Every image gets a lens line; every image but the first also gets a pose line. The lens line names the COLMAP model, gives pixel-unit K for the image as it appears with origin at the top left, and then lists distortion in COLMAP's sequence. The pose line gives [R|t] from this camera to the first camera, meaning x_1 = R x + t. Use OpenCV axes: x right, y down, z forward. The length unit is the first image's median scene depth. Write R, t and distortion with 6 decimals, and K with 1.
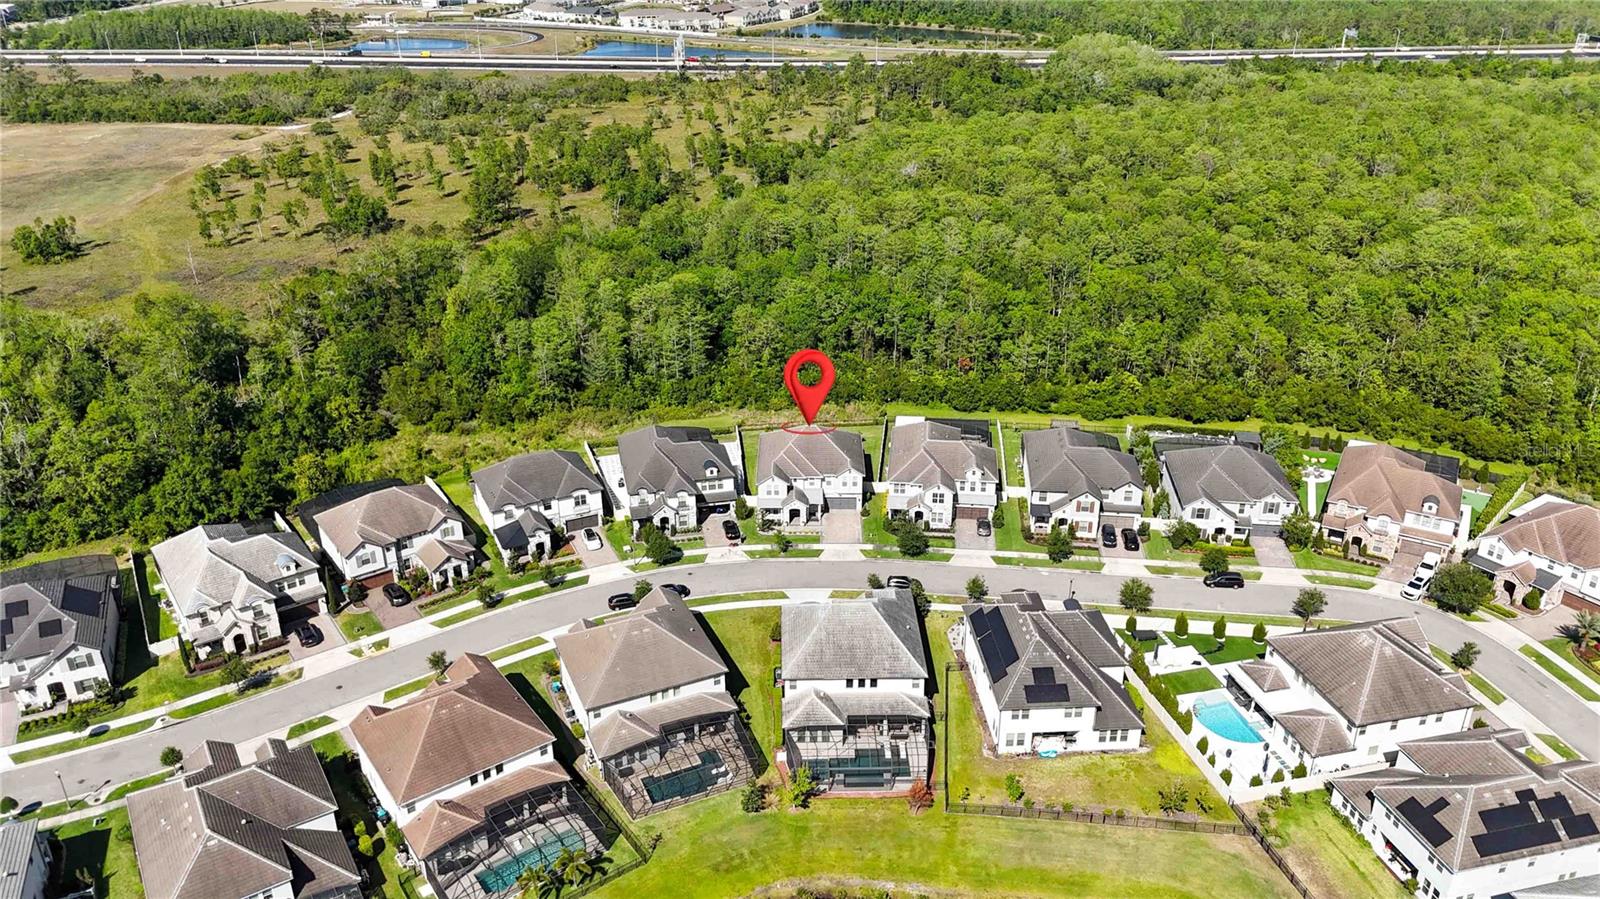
lens RADIAL K [[1132.0, 0, 800.0], [0, 1132.0, 449.5], [0, 0, 1]] dist [0.037858, -0.003762]
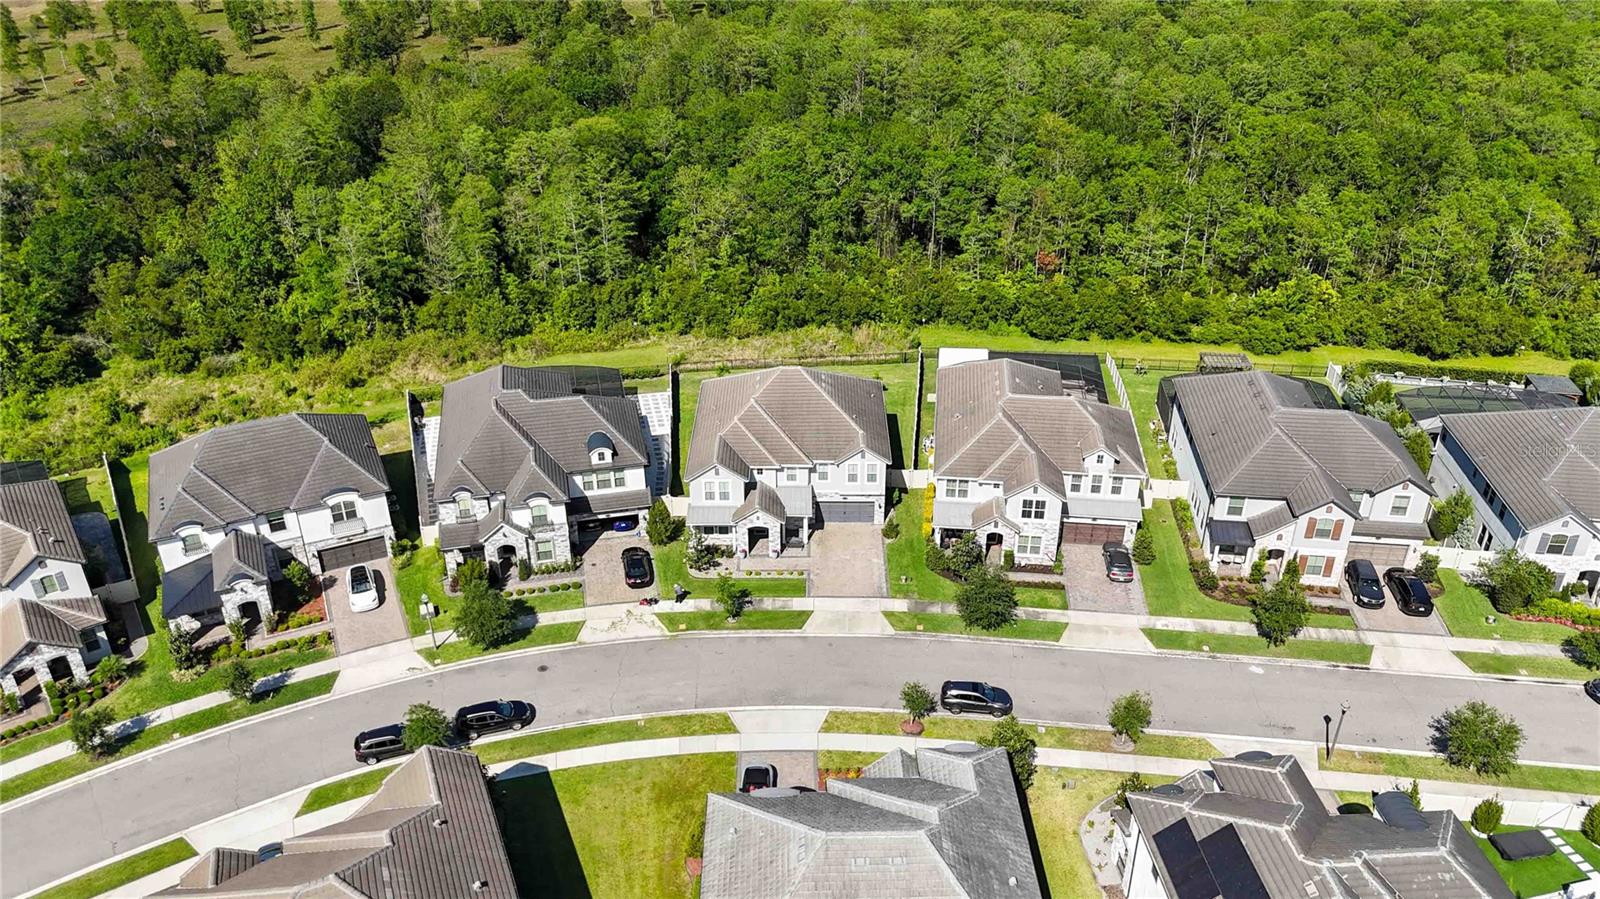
lens RADIAL K [[1132.0, 0, 800.0], [0, 1132.0, 449.5], [0, 0, 1]] dist [0.037858, -0.003762]
pose [[0.999997, 0.002044, -0.001608, 0.013035], [-0.001931, 0.997737, 0.067212, -0.015786], [0.001741, -0.067209, 0.997737, 0.398793]]
